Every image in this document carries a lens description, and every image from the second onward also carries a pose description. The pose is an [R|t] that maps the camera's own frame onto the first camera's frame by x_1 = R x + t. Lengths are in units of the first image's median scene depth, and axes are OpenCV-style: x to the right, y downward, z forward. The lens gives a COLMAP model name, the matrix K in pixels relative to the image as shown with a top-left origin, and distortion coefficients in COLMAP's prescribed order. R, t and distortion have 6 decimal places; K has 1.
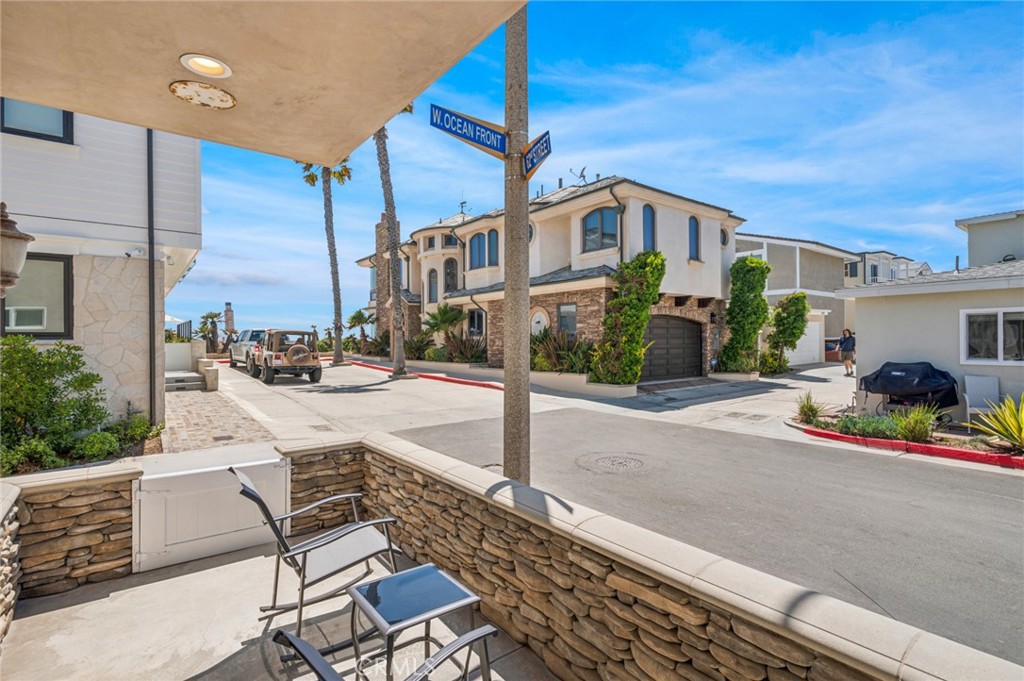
lens RADIAL K [[492.1, 0, 511.0], [0, 492.1, 340.9], [0, 0, 1]] dist [0.000561, -0.000924]
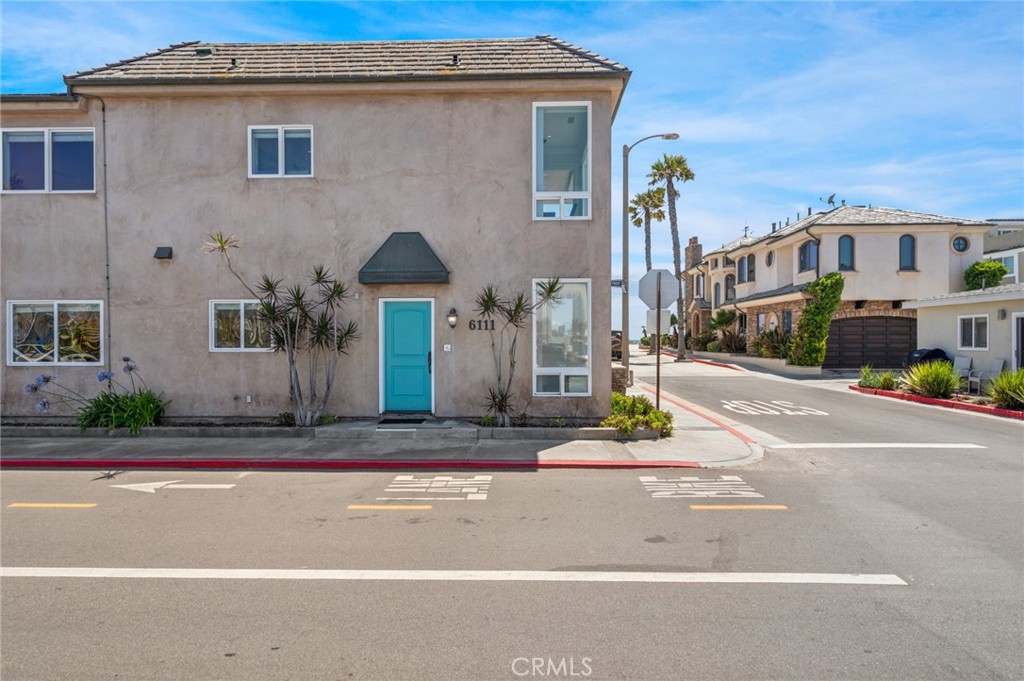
lens RADIAL K [[524.5, 0, 516.7], [0, 524.5, 340.3], [0, 0, 1]] dist [0.007605, -0.001329]
pose [[0.776689, 0.005162, -0.629863, 0.350441], [-0.004512, 0.999986, 0.002633, 0.007662], [0.629868, 0.000797, 0.776702, -0.490087]]
